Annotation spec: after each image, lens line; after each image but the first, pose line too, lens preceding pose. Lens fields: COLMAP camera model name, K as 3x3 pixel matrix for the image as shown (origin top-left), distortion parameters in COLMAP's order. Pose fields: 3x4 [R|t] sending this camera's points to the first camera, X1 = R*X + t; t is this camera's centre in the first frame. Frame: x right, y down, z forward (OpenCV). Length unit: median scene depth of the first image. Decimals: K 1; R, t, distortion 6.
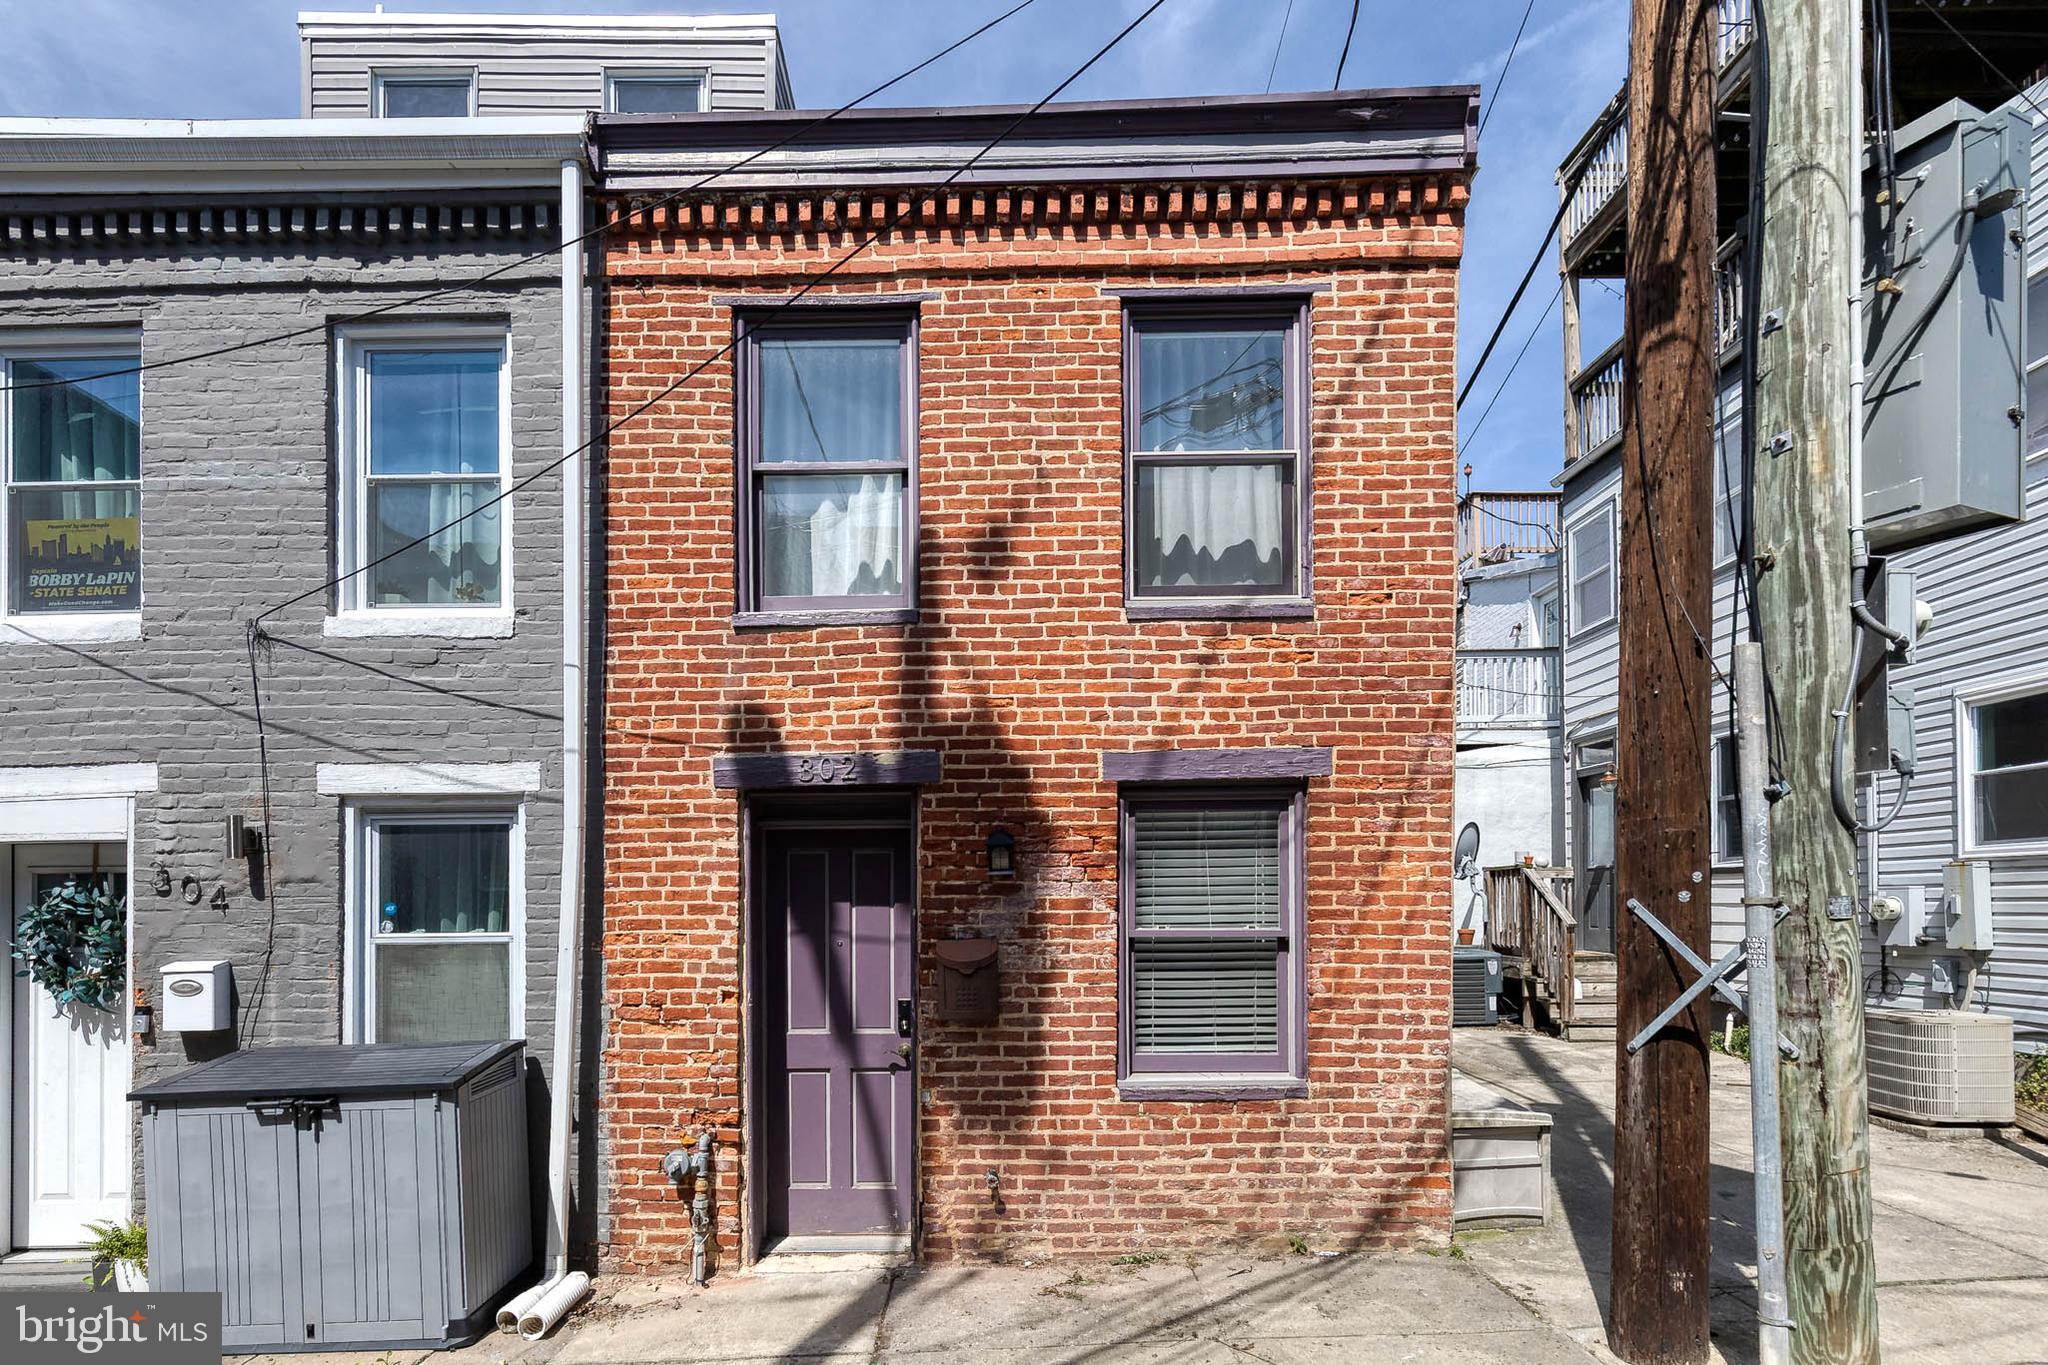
lens RADIAL K [[919.4, 0, 1044.9], [0, 919.4, 673.6], [0, 0, 1]] dist [0.007054, -0.000748]
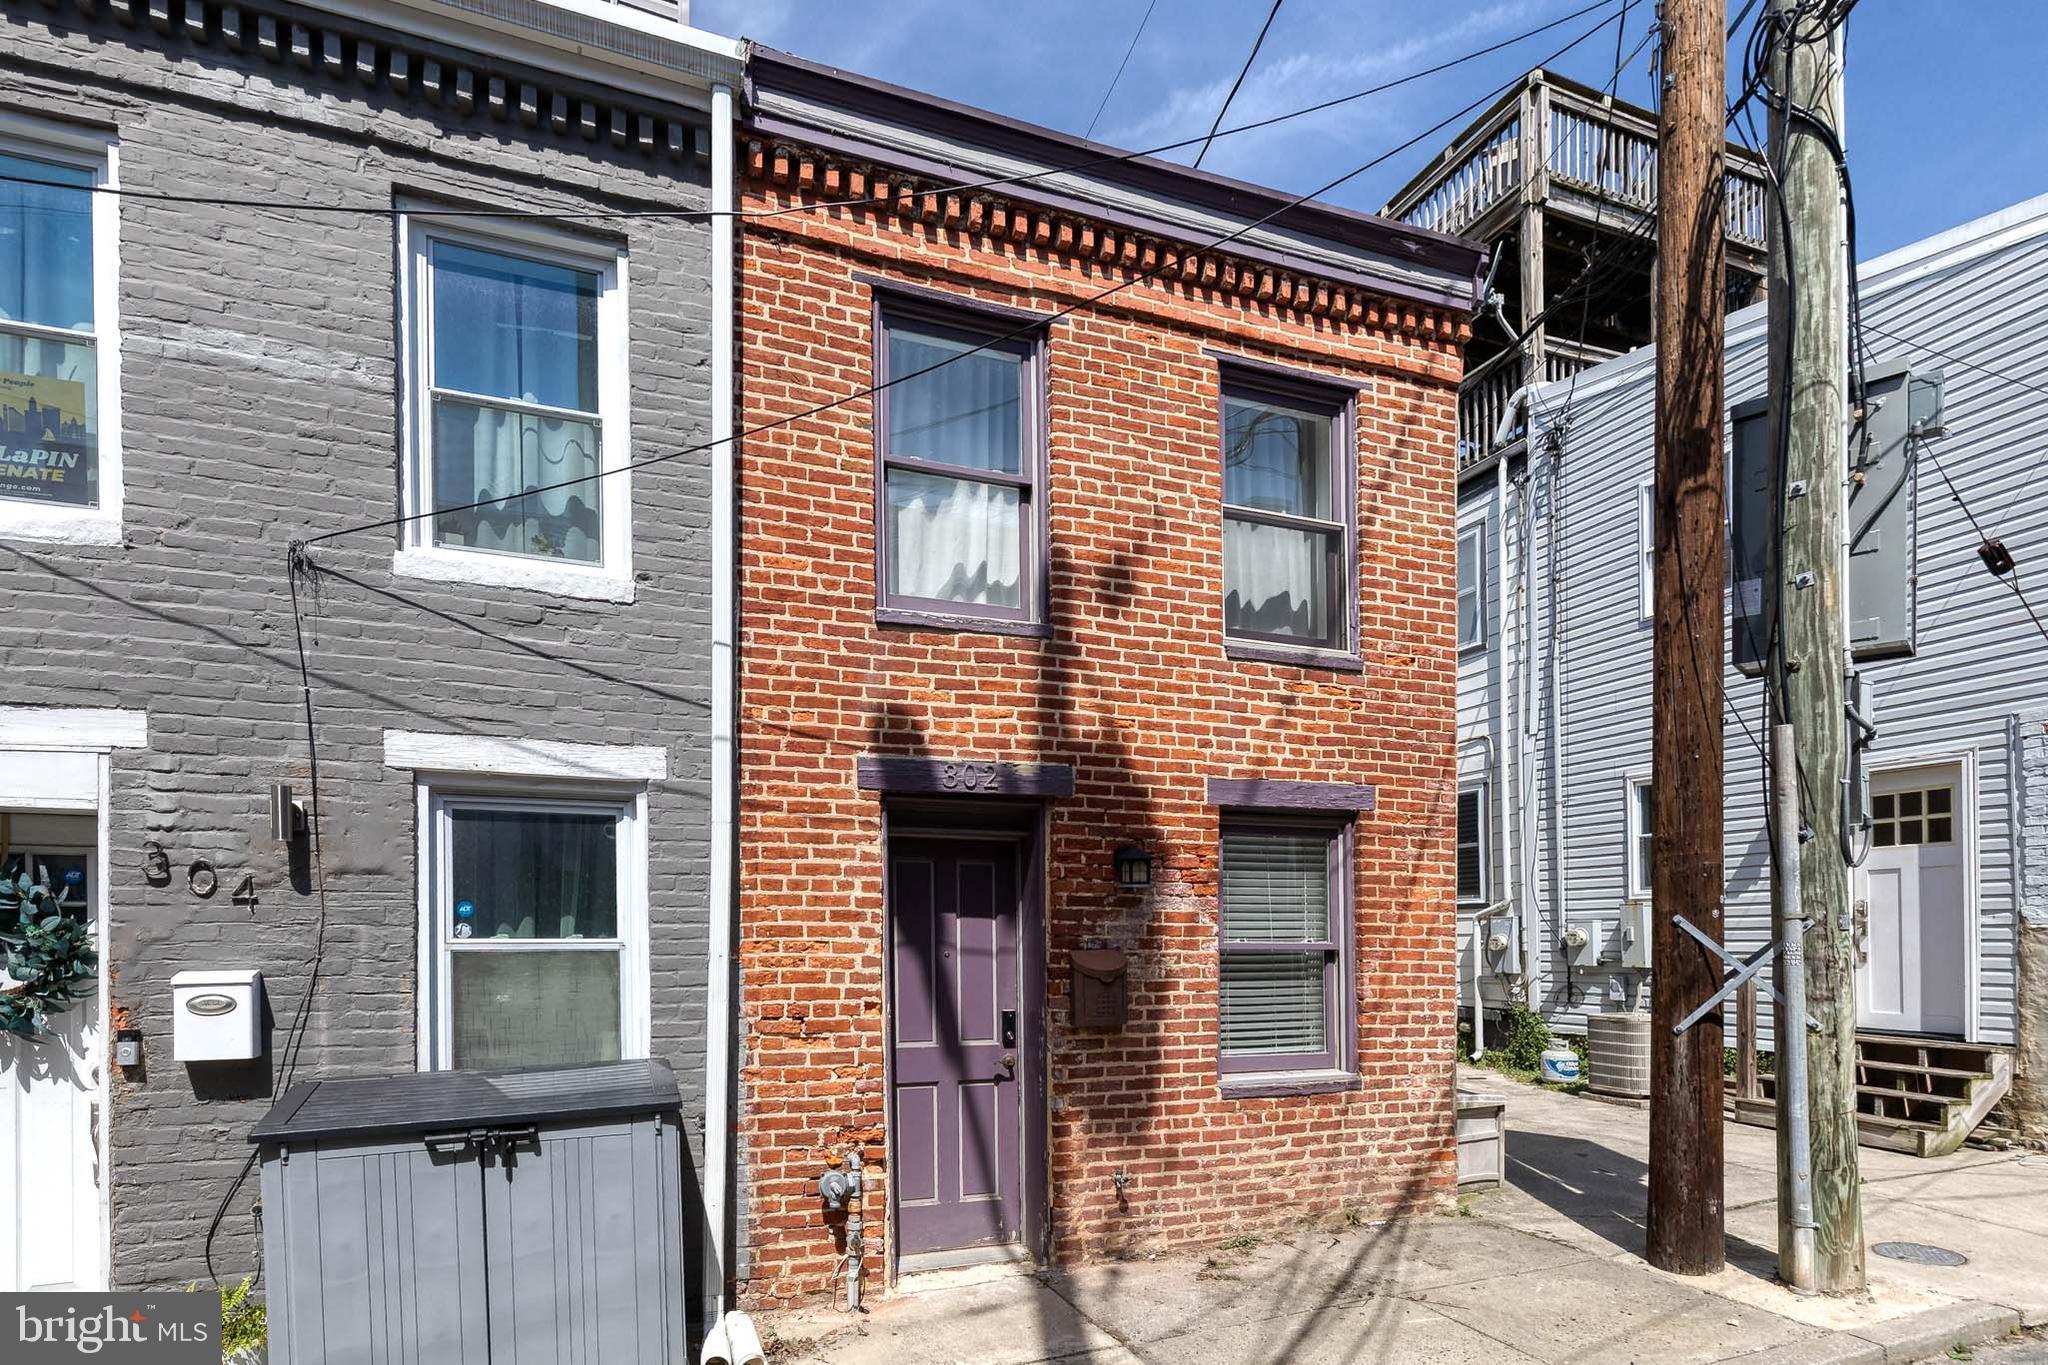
lens RADIAL K [[929.3, 0, 921.1], [0, 929.3, 707.0], [0, 0, 1]] dist [0.008482, -0.001268]
pose [[0.945692, 0.087489, 0.313070, -0.596392], [-0.086413, 0.996109, -0.017340, 0.050913], [-0.313368, -0.010655, 0.949572, 0.070904]]
